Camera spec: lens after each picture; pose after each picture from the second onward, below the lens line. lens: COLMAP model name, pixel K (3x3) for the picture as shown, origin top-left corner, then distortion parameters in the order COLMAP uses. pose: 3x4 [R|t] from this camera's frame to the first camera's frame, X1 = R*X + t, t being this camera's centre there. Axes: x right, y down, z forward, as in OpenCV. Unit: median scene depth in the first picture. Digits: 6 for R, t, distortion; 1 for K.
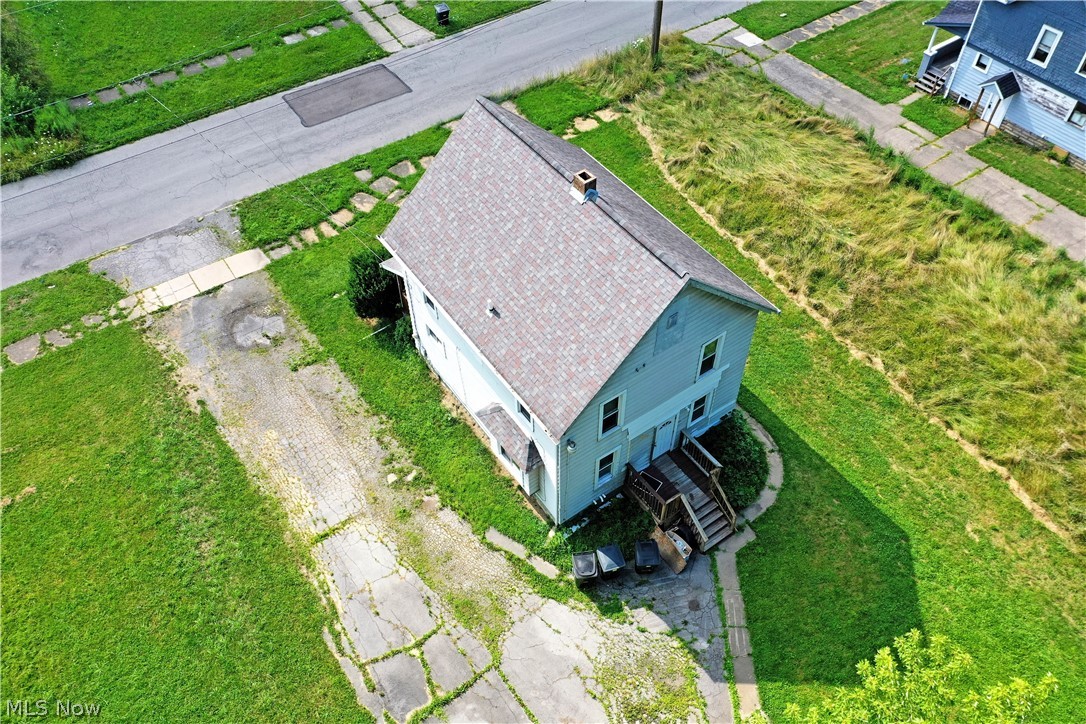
lens RADIAL K [[859.9, 0, 539.6], [0, 859.9, 363.6], [0, 0, 1]] dist [0.024566, -0.002958]
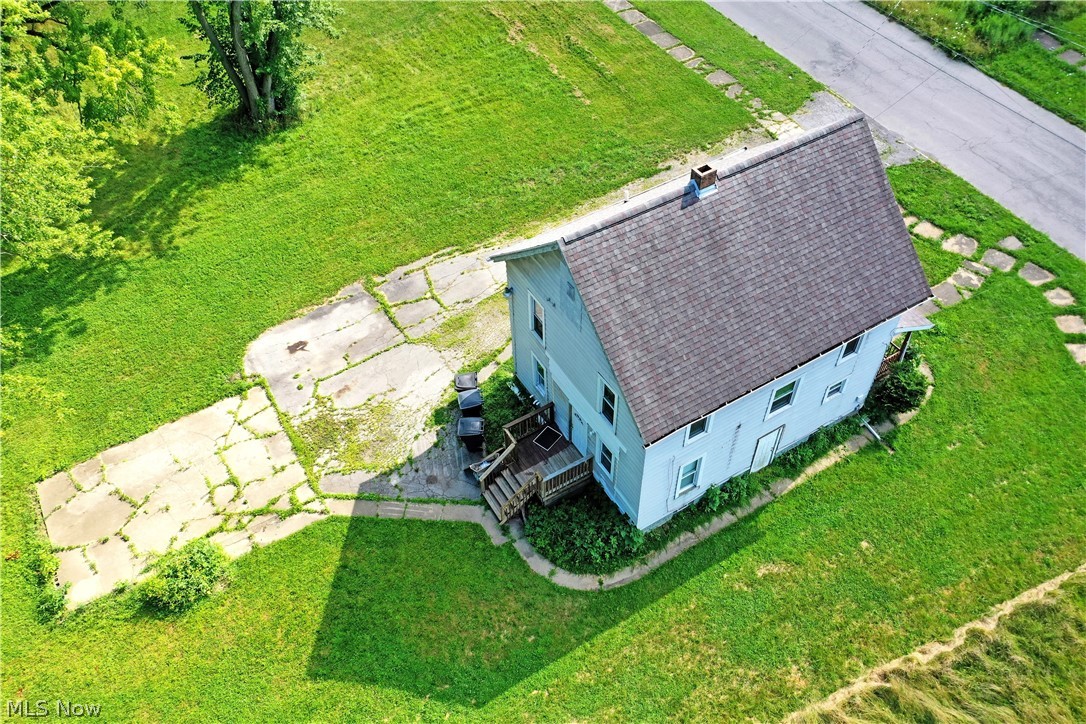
lens RADIAL K [[859.9, 0, 543.3], [0, 859.9, 363.1], [0, 0, 1]] dist [0.024566, -0.002958]
pose [[-0.069760, 0.769098, -0.635312, 0.573302], [-0.745173, 0.383232, 0.545757, -0.360072], [0.663213, 0.511490, 0.546377, 0.334178]]
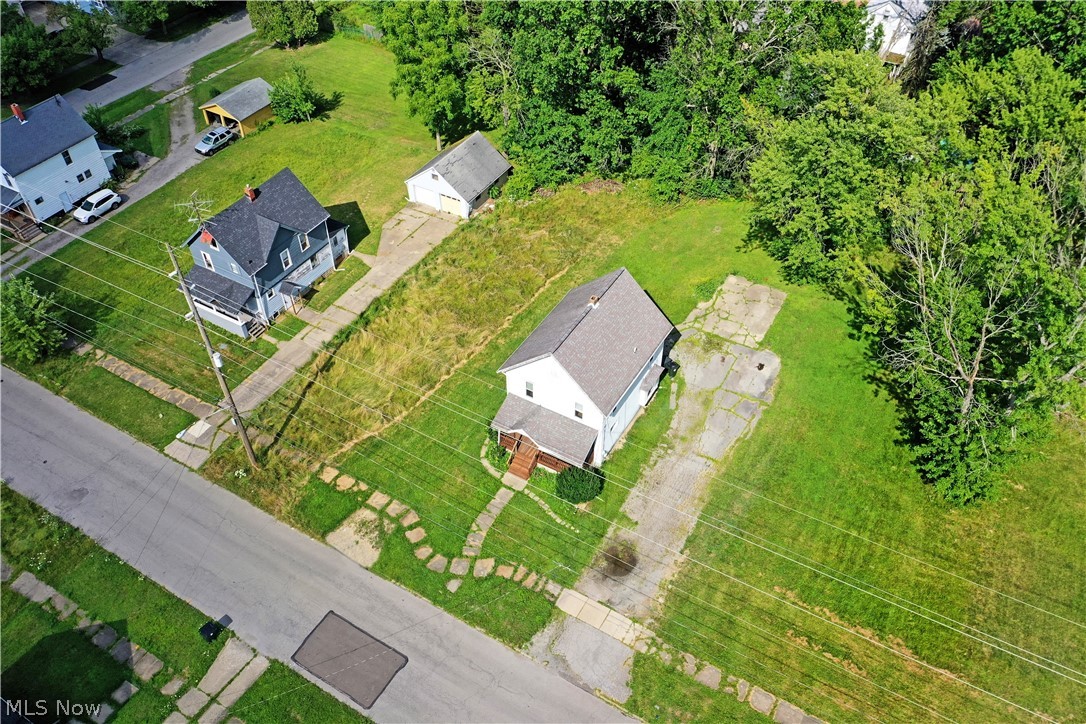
lens RADIAL K [[859.9, 0, 543.0], [0, 859.9, 360.7], [0, 0, 1]] dist [0.024566, -0.002958]
pose [[-0.411884, -0.624109, 0.663958, -1.108565], [0.703588, 0.245208, 0.666960, -1.306314], [-0.579064, 0.741863, 0.338119, 0.276829]]
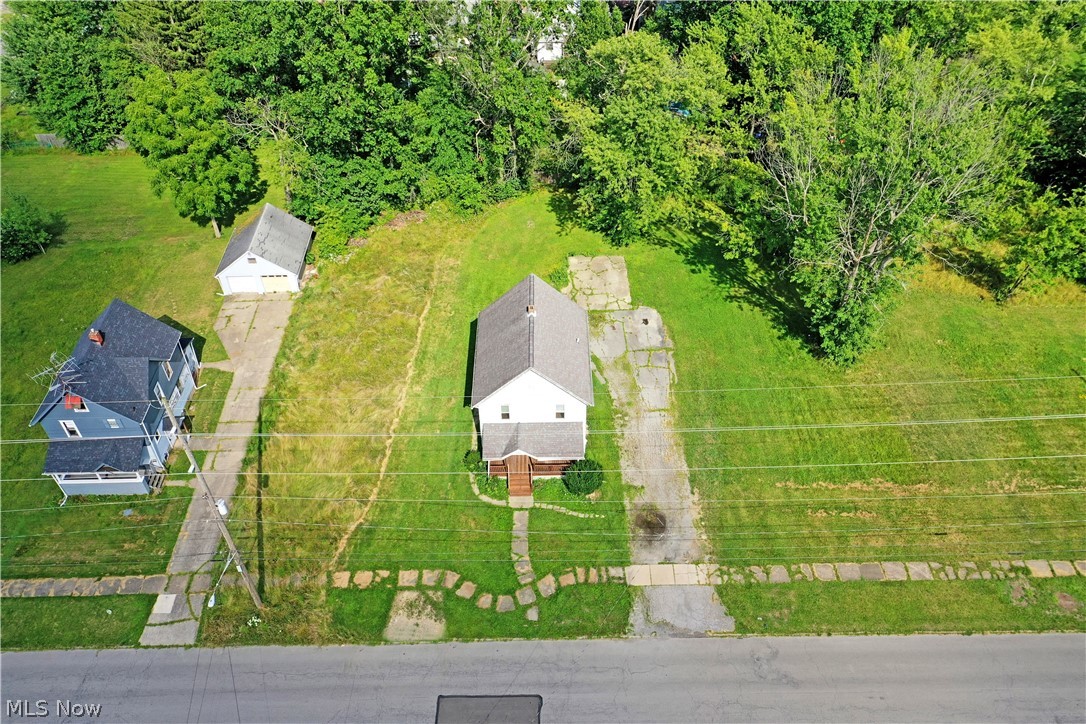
lens RADIAL K [[859.9, 0, 541.5], [0, 859.9, 360.9], [0, 0, 1]] dist [0.024566, -0.002958]
pose [[-0.823831, -0.371463, 0.428155, -0.774917], [0.447969, 0.036147, 0.893318, -1.712515], [-0.347312, 0.927744, 0.136625, 0.548321]]
